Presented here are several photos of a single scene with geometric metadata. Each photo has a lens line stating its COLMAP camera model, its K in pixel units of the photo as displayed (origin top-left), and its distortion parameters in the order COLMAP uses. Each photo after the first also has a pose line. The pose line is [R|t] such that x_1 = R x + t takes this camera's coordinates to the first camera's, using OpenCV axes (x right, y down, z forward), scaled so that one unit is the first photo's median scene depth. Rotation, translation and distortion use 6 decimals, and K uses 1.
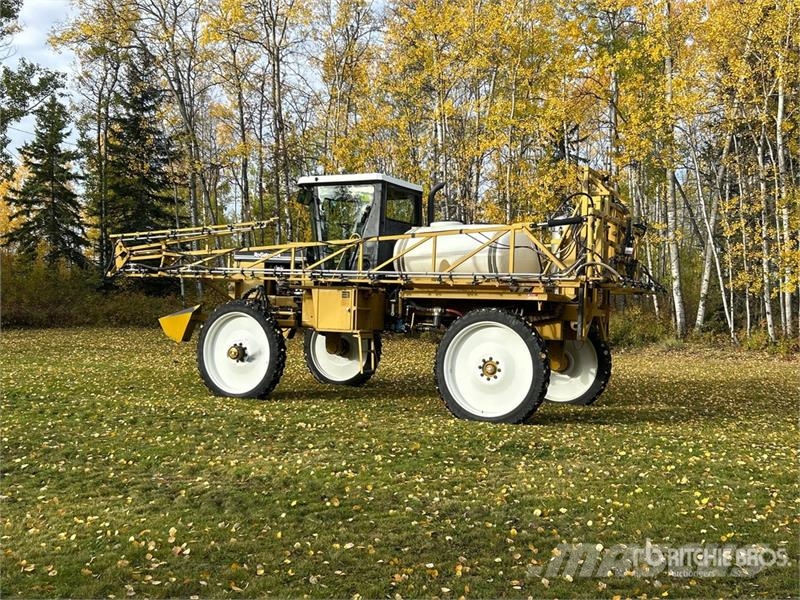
lens RADIAL K [[878.2, 0, 400.8], [0, 878.2, 315.6], [0, 0, 1]] dist [0.154010, -0.011981]
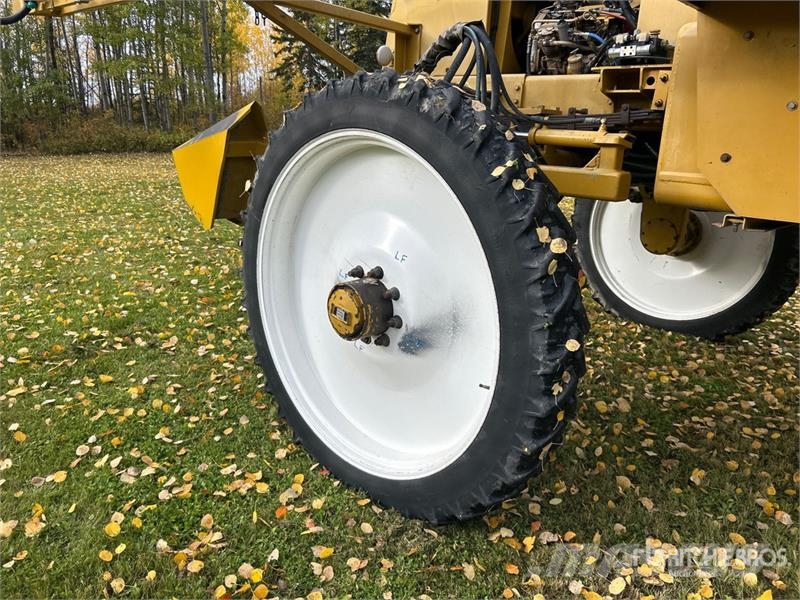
lens RADIAL K [[600.1, 0, 398.2], [0, 600.1, 296.2], [0, 0, 1]] dist [0.058514, -0.057355]
pose [[0.959675, 0.083142, -0.268537, -0.136384], [-0.014066, 0.968268, 0.249517, -0.001500], [0.280761, -0.235678, 0.930392, 0.875863]]
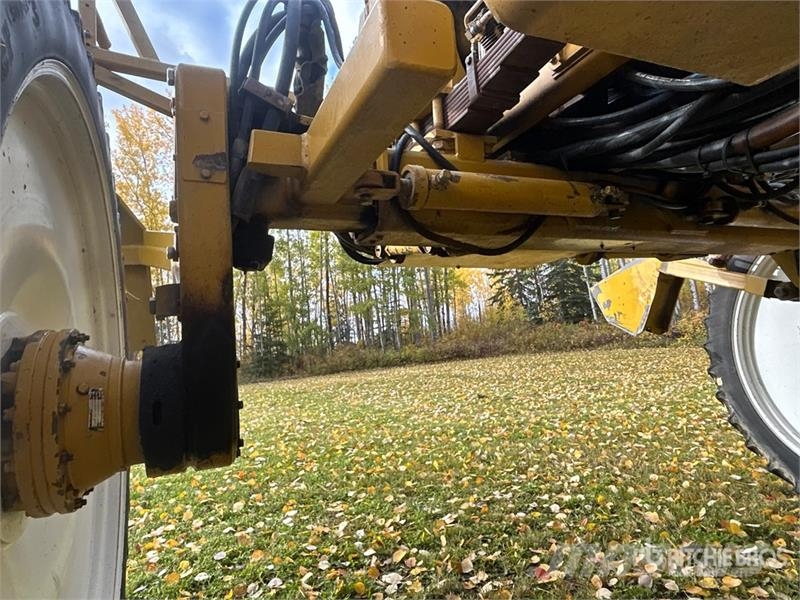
lens RADIAL K [[510.1, 0, 400.0], [0, 510.1, 300.0], [0, 0, 1]] dist [0.003274, 0.000196]
pose [[0.768202, -0.139777, -0.624763, -0.100381], [0.076202, 0.988901, -0.127548, 0.039234], [0.635657, 0.050375, 0.770327, 1.008982]]
